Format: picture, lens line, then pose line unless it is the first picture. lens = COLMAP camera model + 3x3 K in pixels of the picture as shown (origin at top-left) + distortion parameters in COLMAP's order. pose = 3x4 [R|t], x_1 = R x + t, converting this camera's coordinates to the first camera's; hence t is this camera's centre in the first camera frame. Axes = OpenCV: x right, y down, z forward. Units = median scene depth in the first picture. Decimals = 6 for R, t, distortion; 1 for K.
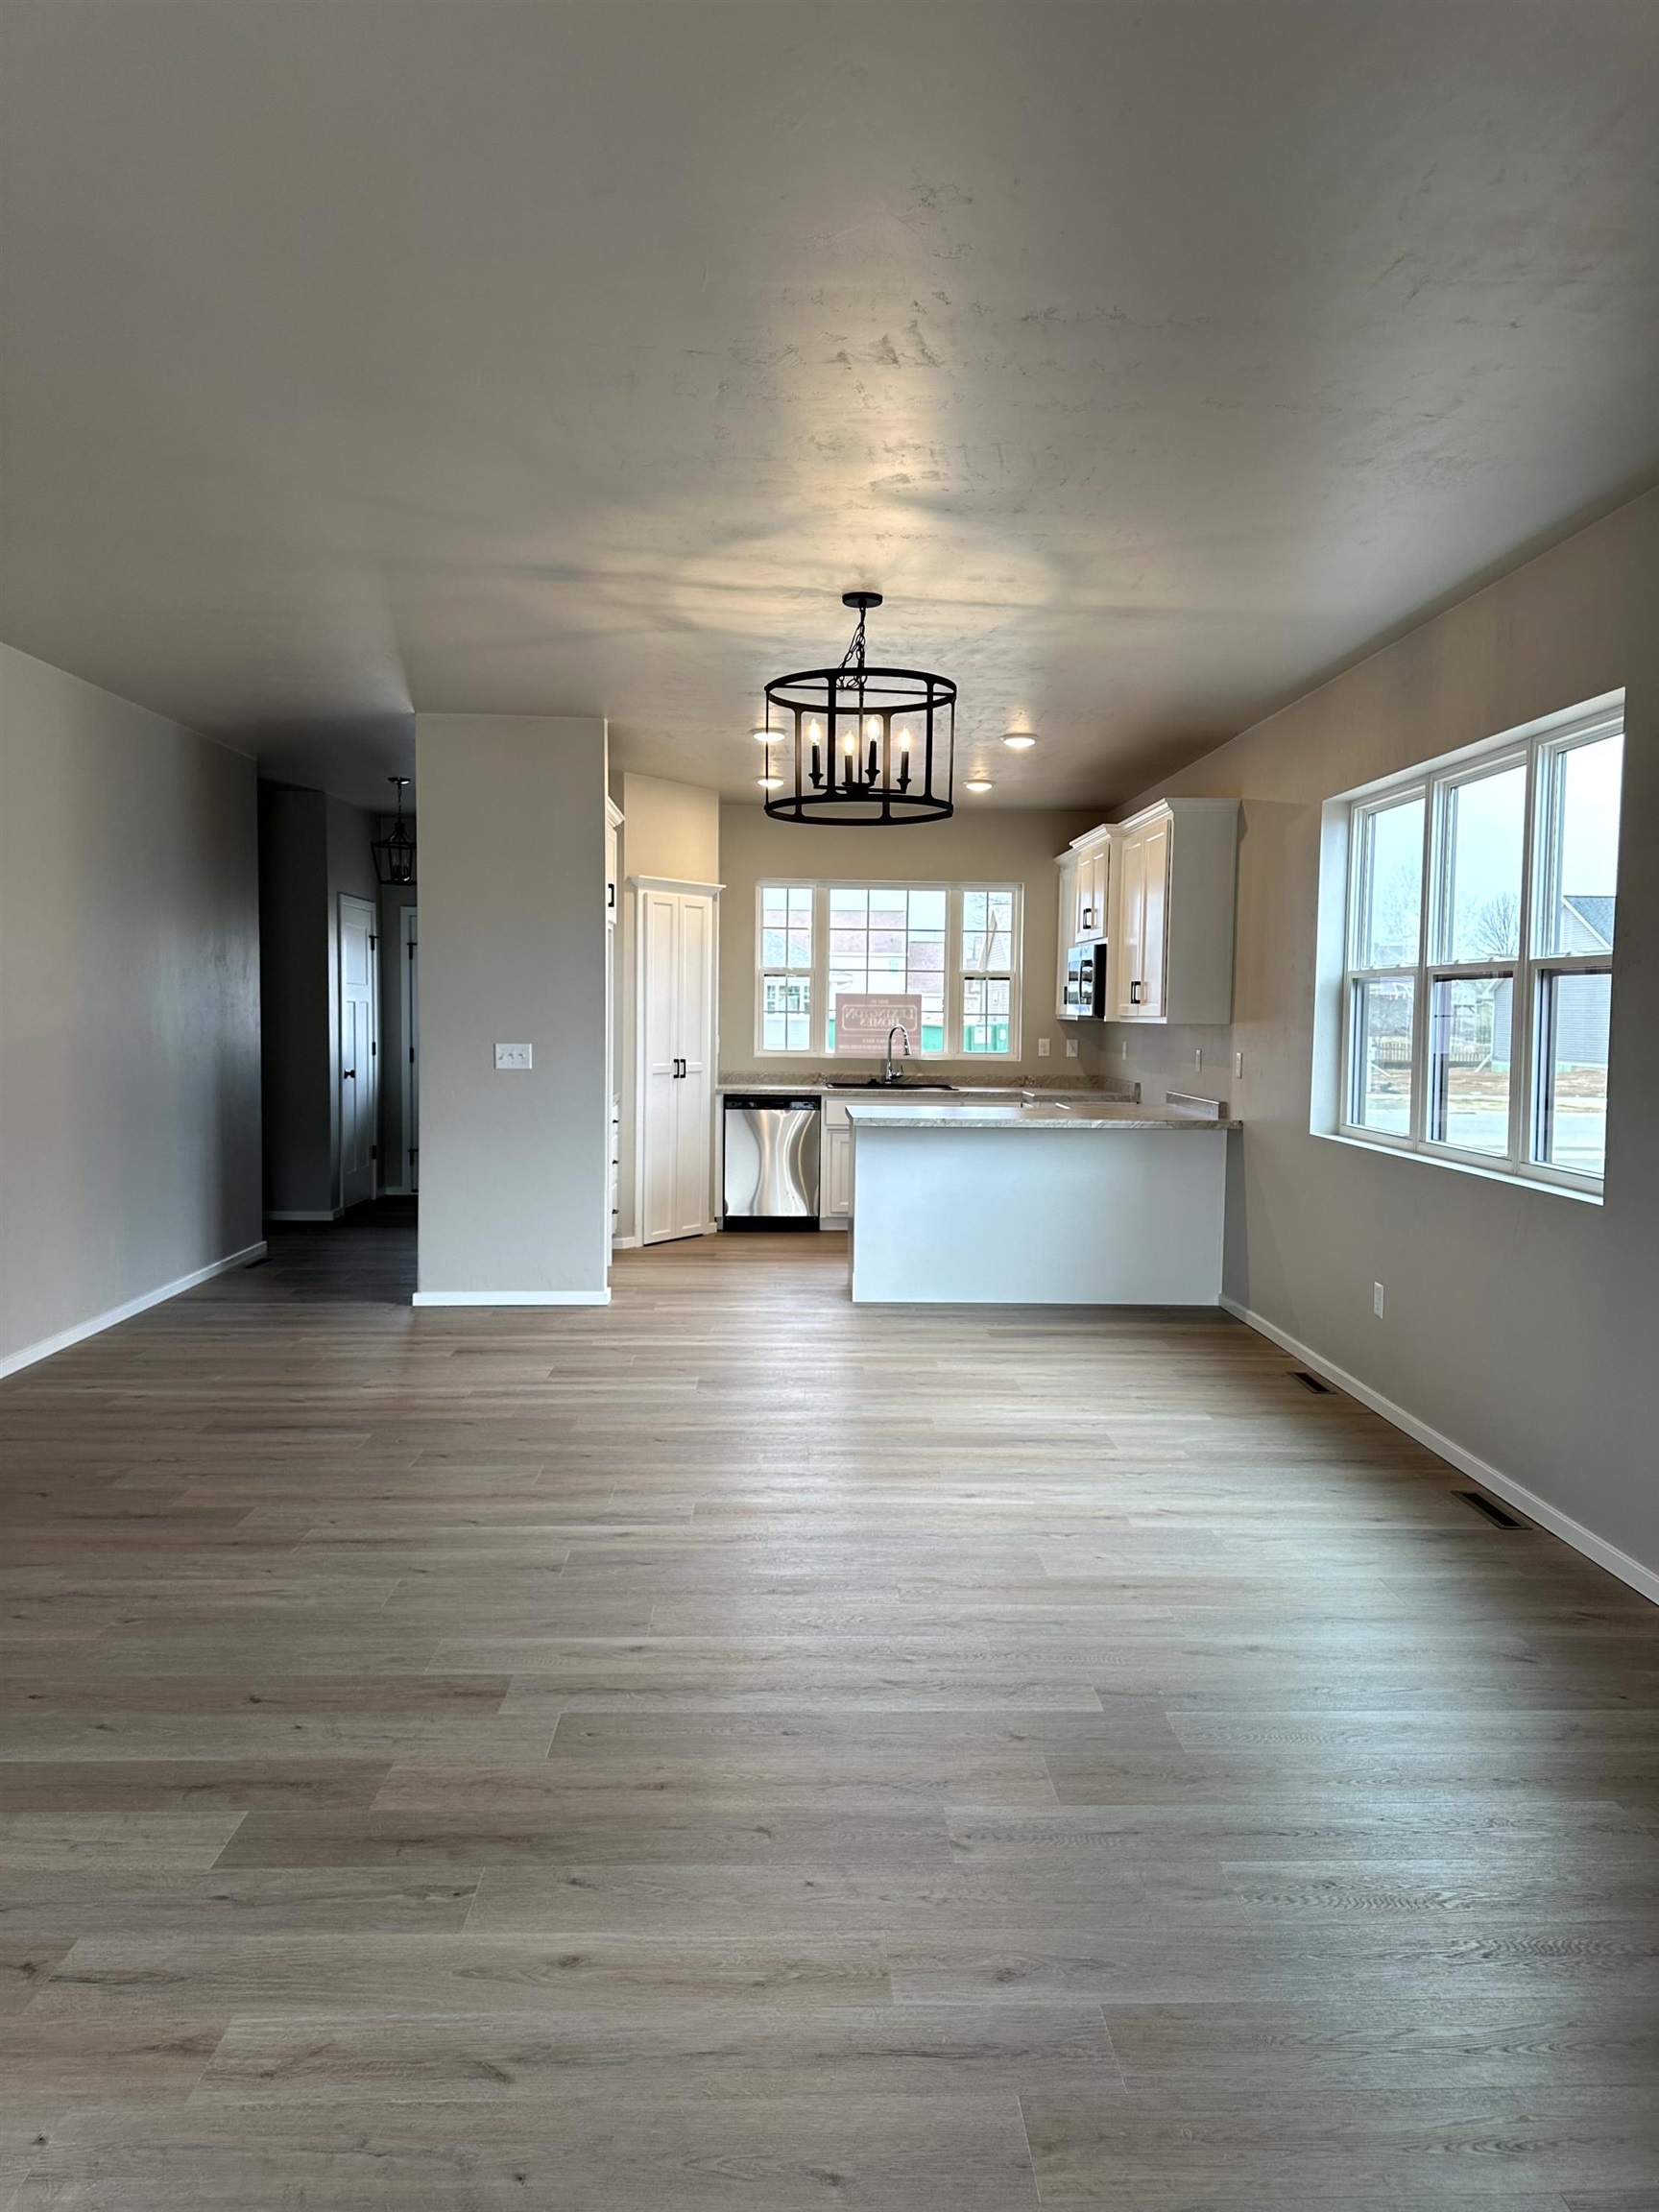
lens RADIAL K [[1552.4, 0, 834.1], [0, 1552.4, 1085.0], [0, 0, 1]] dist [0.178398, -0.199720]
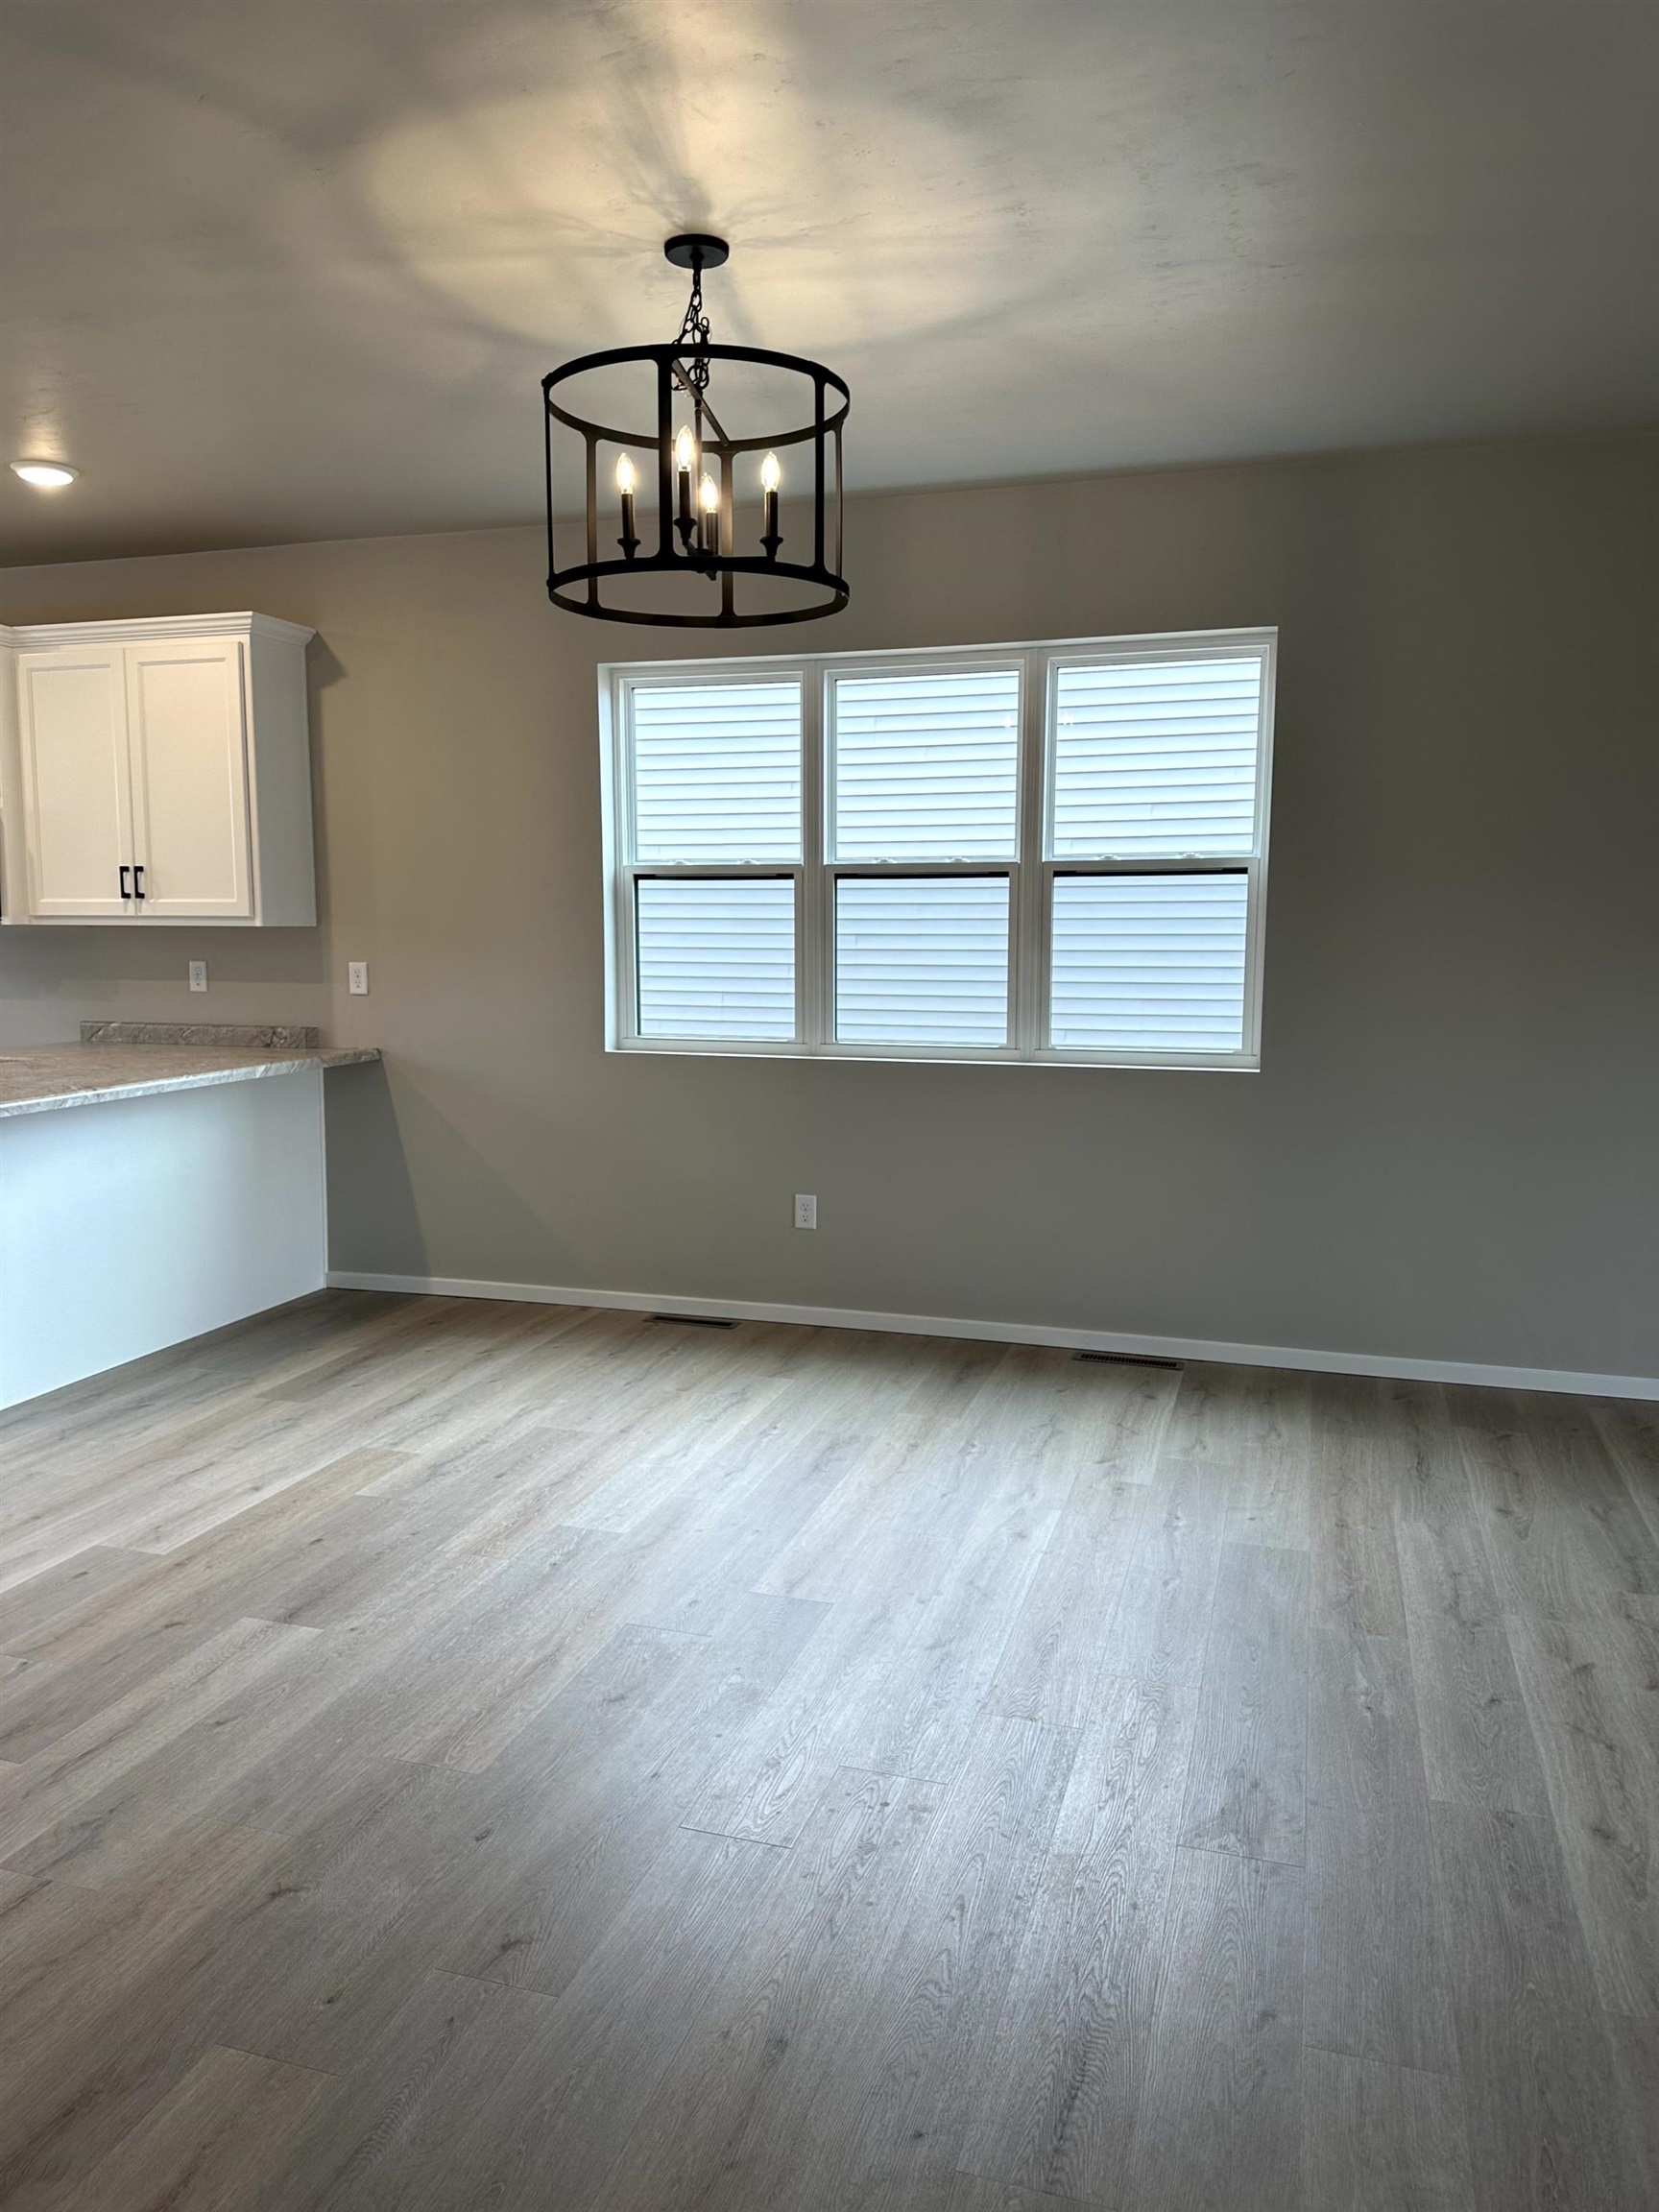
lens RADIAL K [[1547.8, 0, 819.2], [0, 1547.8, 1094.2], [0, 0, 1]] dist [0.094833, -0.117748]
pose [[0.336097, -0.121876, 0.933909, -0.393126], [0.050502, 0.992498, 0.111347, -0.030168], [-0.940472, 0.009741, 0.339730, 0.500981]]
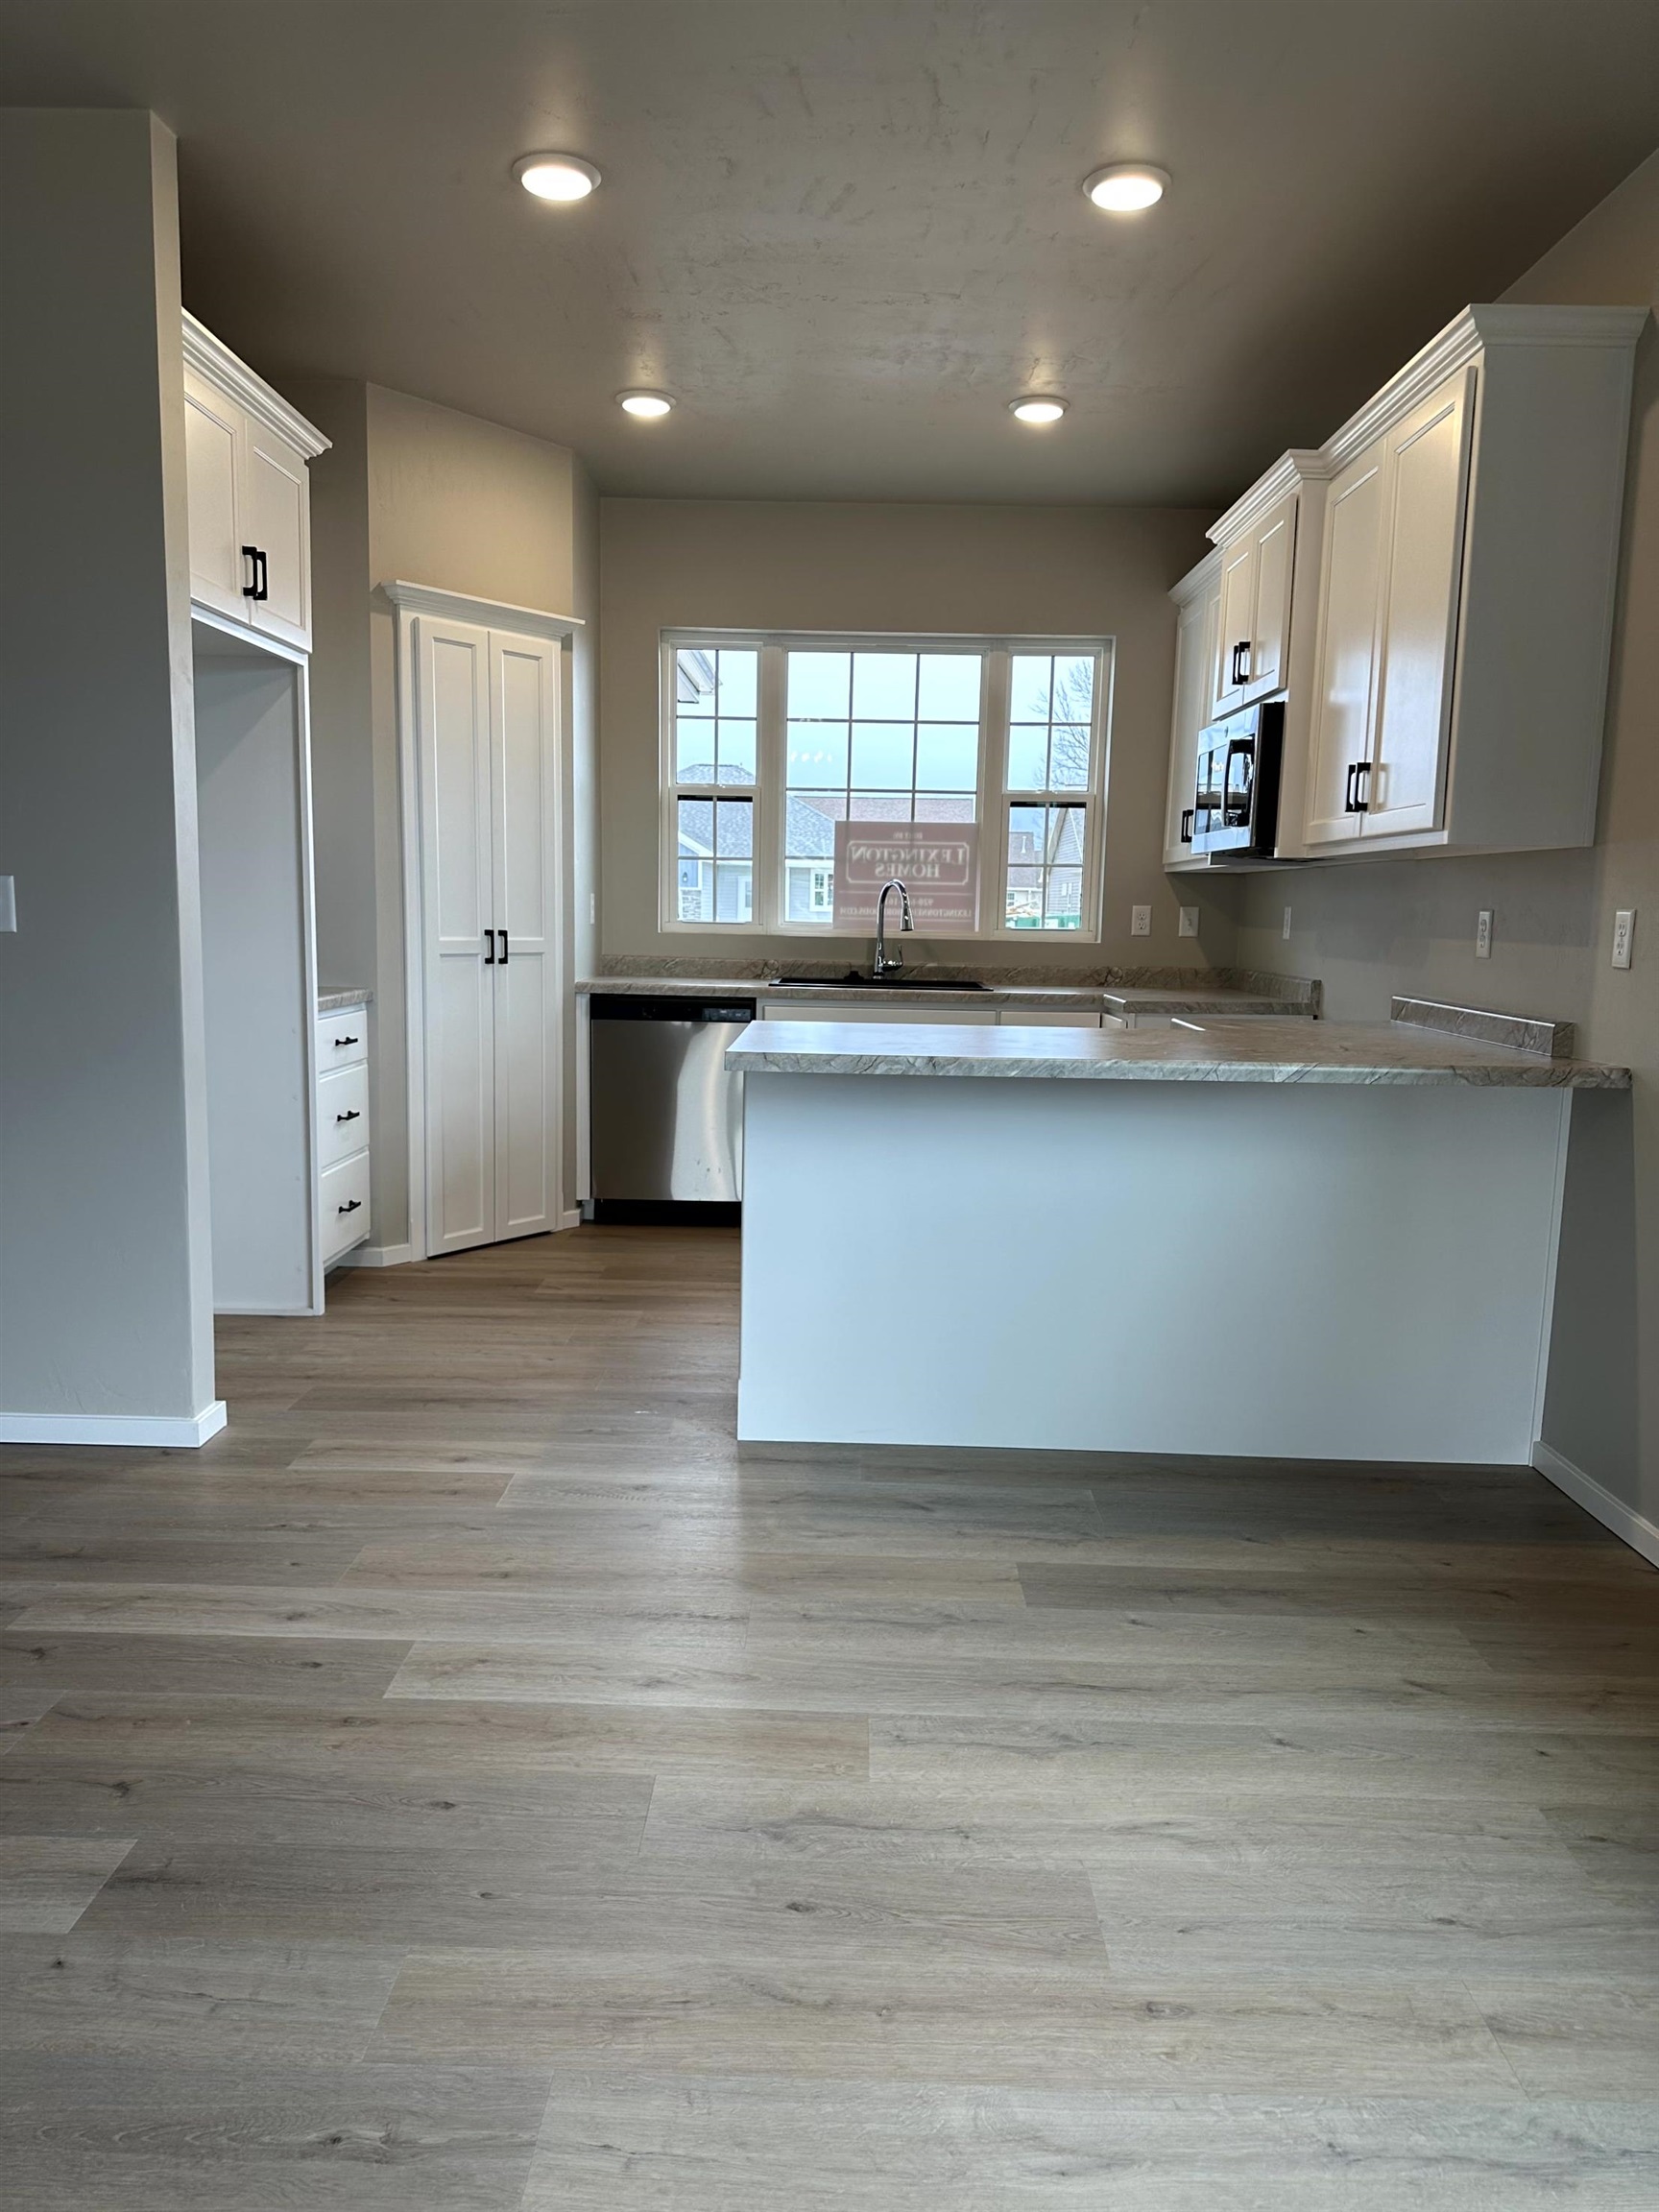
lens RADIAL K [[1547.8, 0, 819.2], [0, 1547.8, 1094.2], [0, 0, 1]] dist [0.094833, -0.117748]
pose [[0.998593, 0.014896, -0.050899, 0.058404], [-0.011184, 0.997310, 0.072441, 0.000806], [0.051841, -0.071770, 0.996073, 0.538144]]
